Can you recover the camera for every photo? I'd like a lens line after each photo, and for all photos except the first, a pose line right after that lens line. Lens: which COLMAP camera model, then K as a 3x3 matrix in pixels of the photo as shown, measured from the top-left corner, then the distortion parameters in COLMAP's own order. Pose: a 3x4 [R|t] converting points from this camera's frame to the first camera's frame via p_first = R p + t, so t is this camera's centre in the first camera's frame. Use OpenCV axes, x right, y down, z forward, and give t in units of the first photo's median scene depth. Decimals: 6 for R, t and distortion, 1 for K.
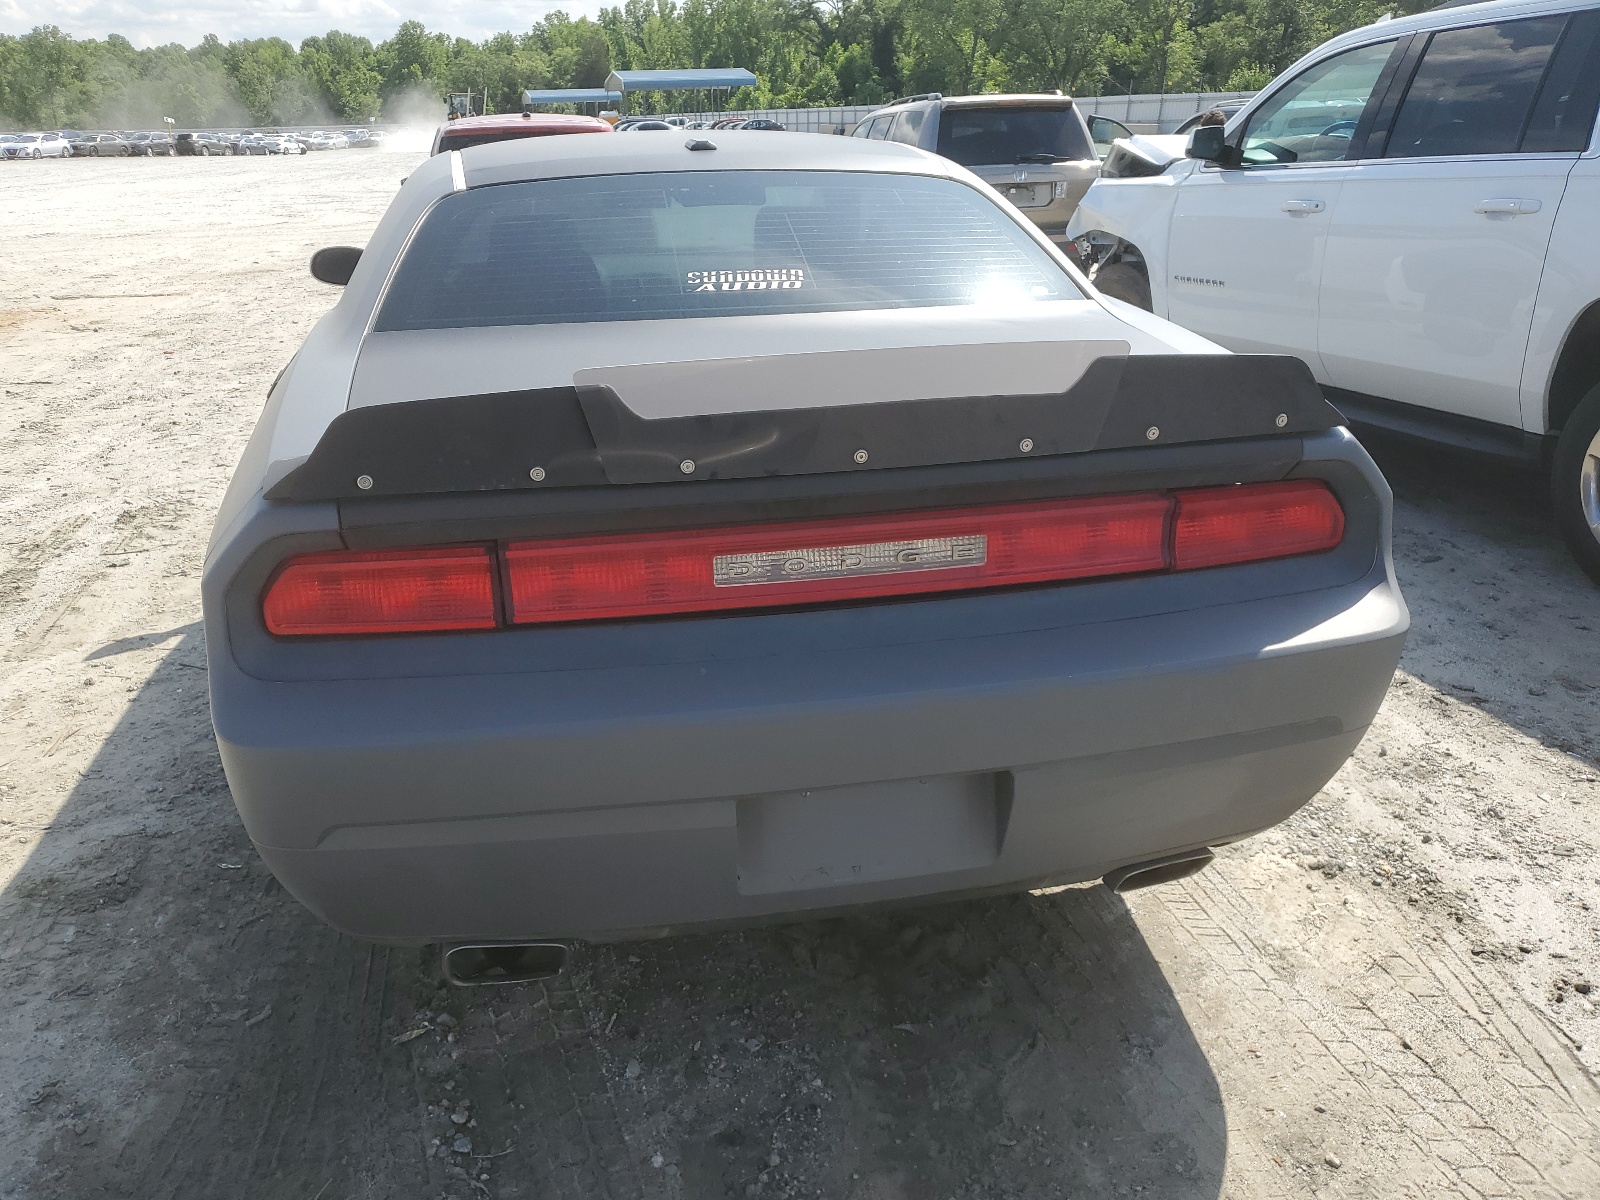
lens RADIAL K [[1281.1, 0, 800.0], [0, 1281.1, 600.0], [0, 0, 1]] dist [0.003993, 0.018942]
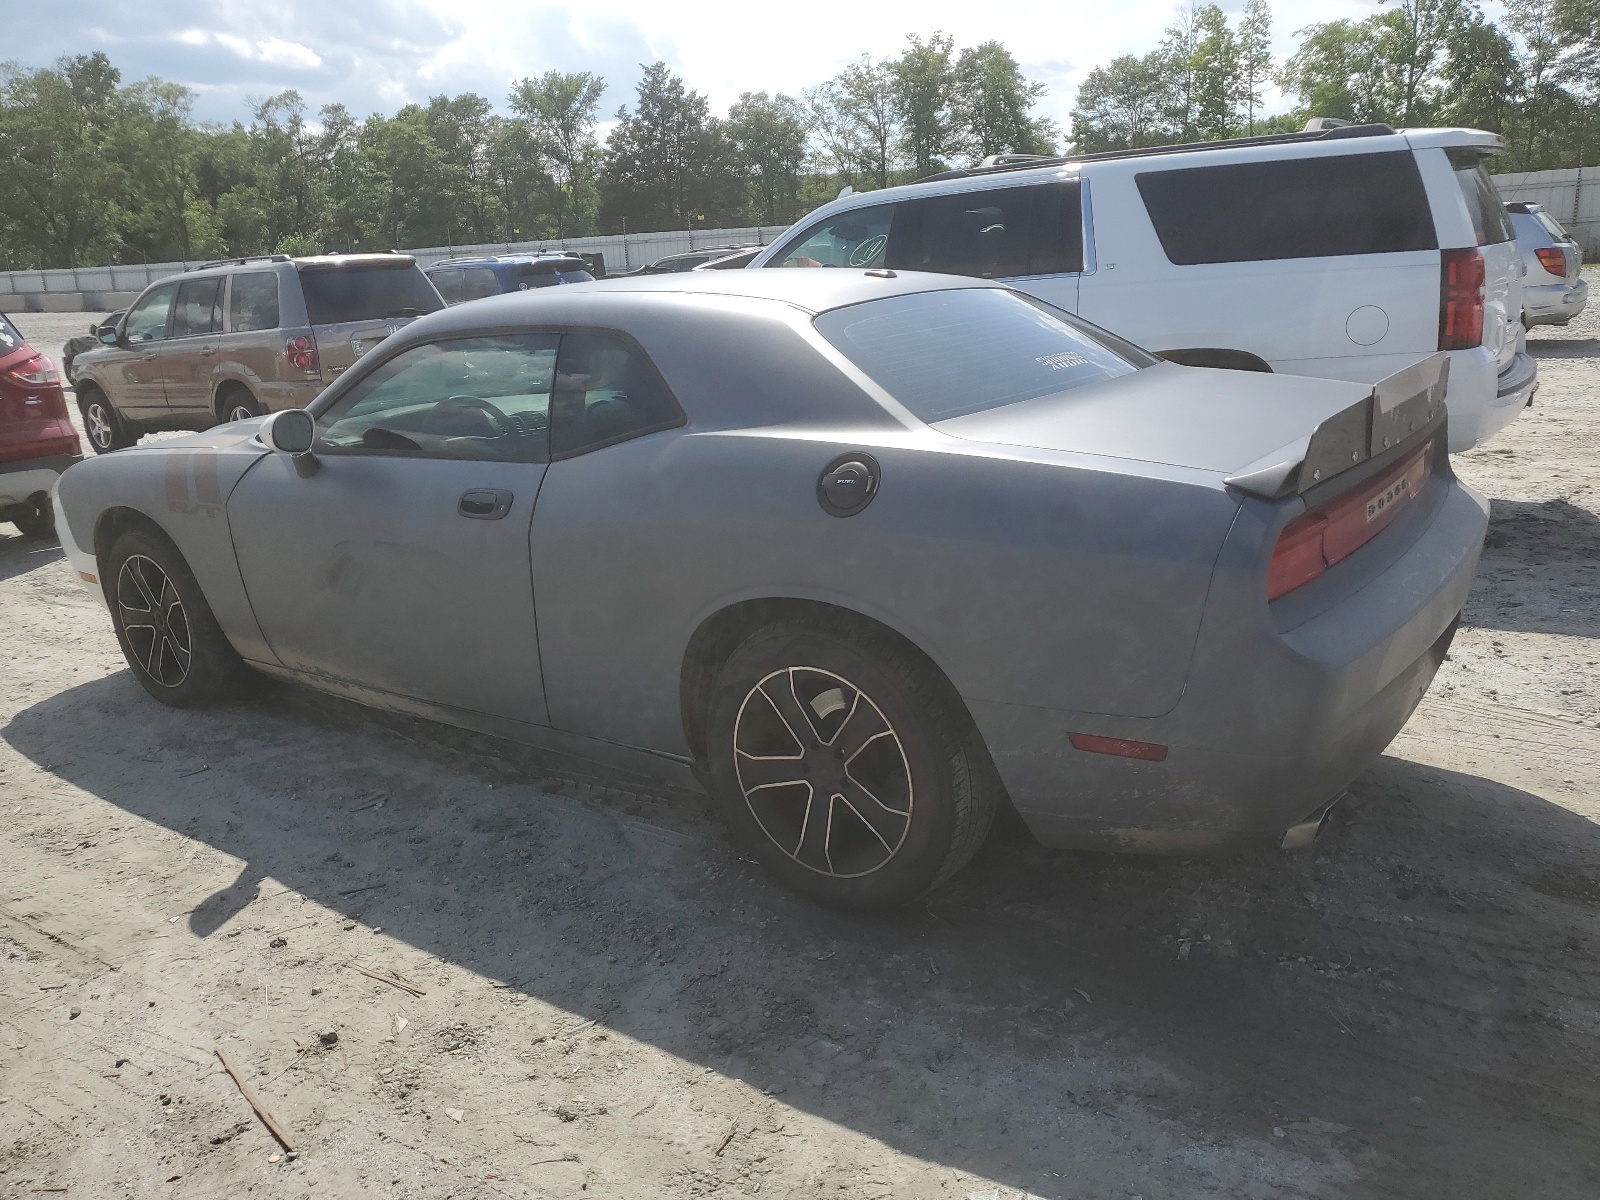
lens RADIAL K [[1281.1, 0, 800.0], [0, 1281.1, 600.0], [0, 0, 1]] dist [0.003993, 0.018942]
pose [[0.720870, -0.191695, 0.666032, -0.773782], [0.268813, 0.963094, -0.013752, -0.042342], [-0.638816, 0.188951, 0.745796, 0.139699]]
